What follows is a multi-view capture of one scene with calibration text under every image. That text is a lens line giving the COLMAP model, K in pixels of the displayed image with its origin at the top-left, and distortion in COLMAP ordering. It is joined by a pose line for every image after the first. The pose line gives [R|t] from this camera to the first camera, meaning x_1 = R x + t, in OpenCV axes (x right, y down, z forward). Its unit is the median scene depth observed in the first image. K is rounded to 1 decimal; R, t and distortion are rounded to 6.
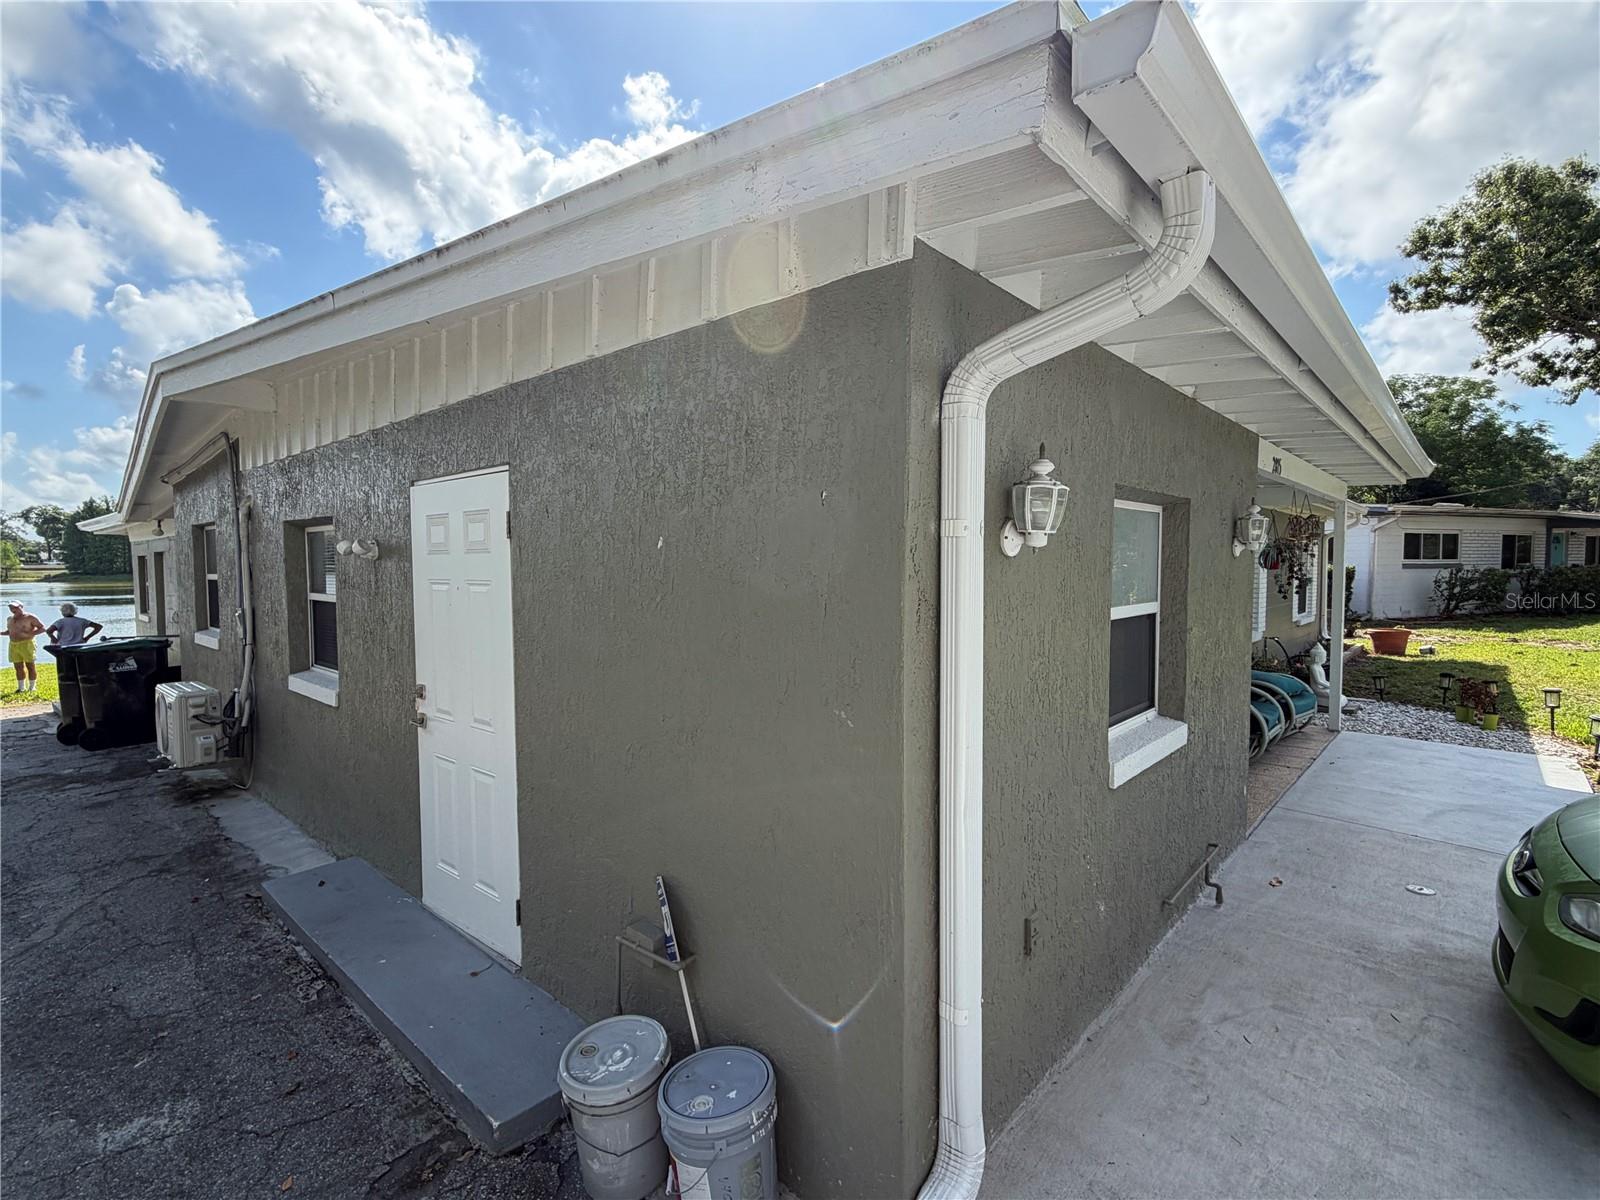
lens RADIAL K [[758.8, 0, 799.6], [0, 758.8, 598.4], [0, 0, 1]] dist [0.000593, 0.000276]
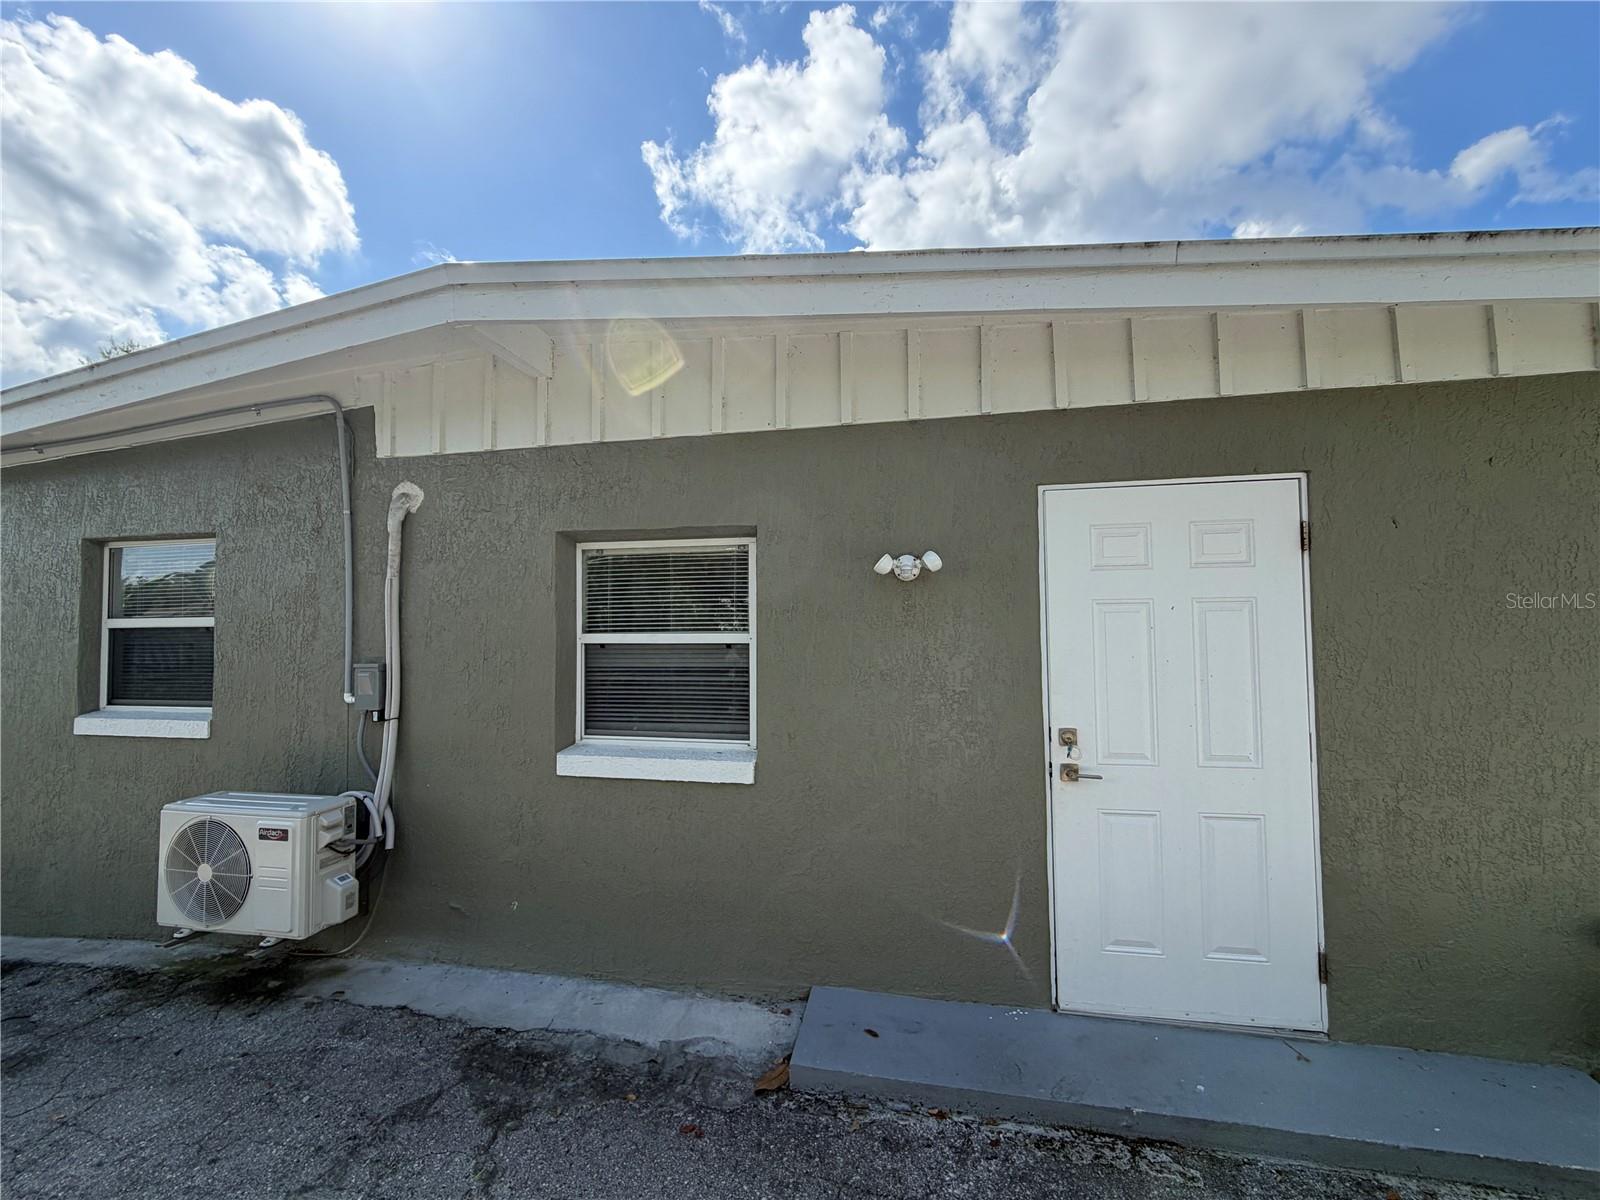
lens RADIAL K [[641.1, 0, 799.4], [0, 641.1, 596.4], [0, 0, 1]] dist [0.001086, -0.000067]
pose [[0.863316, 0.010965, 0.504544, -0.796278], [0.032982, 0.996401, -0.078090, 0.012048], [-0.503585, 0.084057, 0.859847, 0.389553]]
